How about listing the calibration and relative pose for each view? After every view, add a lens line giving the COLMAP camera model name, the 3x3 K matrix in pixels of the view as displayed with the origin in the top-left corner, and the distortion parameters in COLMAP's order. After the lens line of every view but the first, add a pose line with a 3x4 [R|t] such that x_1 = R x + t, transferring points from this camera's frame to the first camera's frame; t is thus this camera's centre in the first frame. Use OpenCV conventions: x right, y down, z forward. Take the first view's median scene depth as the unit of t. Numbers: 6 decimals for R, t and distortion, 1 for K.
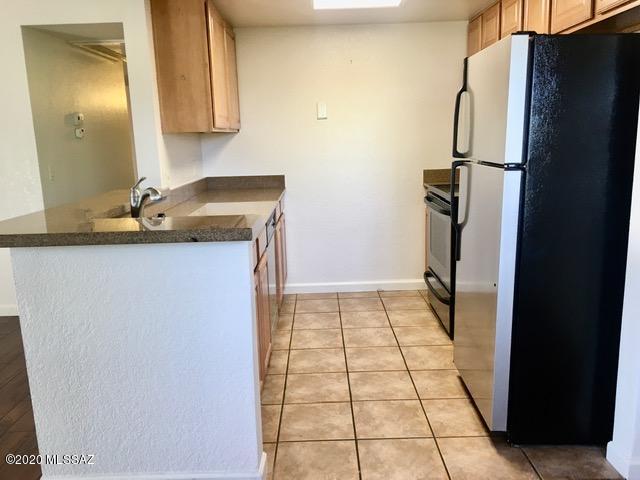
lens RADIAL K [[539.1, 0, 320.0], [0, 539.1, 240.0], [0, 0, 1]] dist [0.077919, -0.117136]
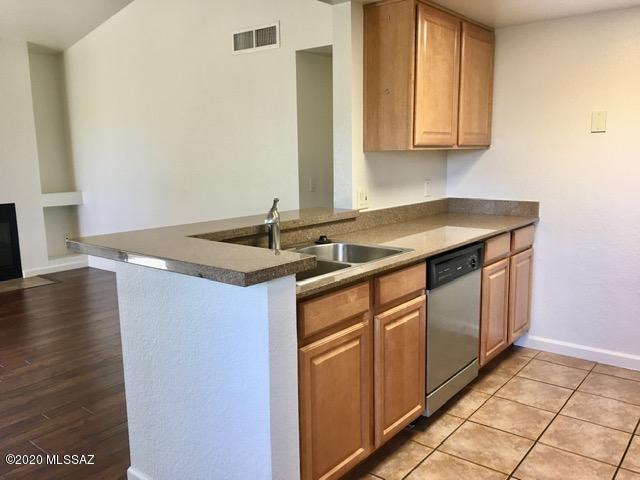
lens RADIAL K [[539.1, 0, 320.0], [0, 539.1, 240.0], [0, 0, 1]] dist [0.077919, -0.117136]
pose [[0.776645, 0.121380, -0.618134, 0.227387], [-0.131773, 0.990855, 0.029006, -0.053751], [0.616002, 0.058926, 0.785537, 0.196374]]
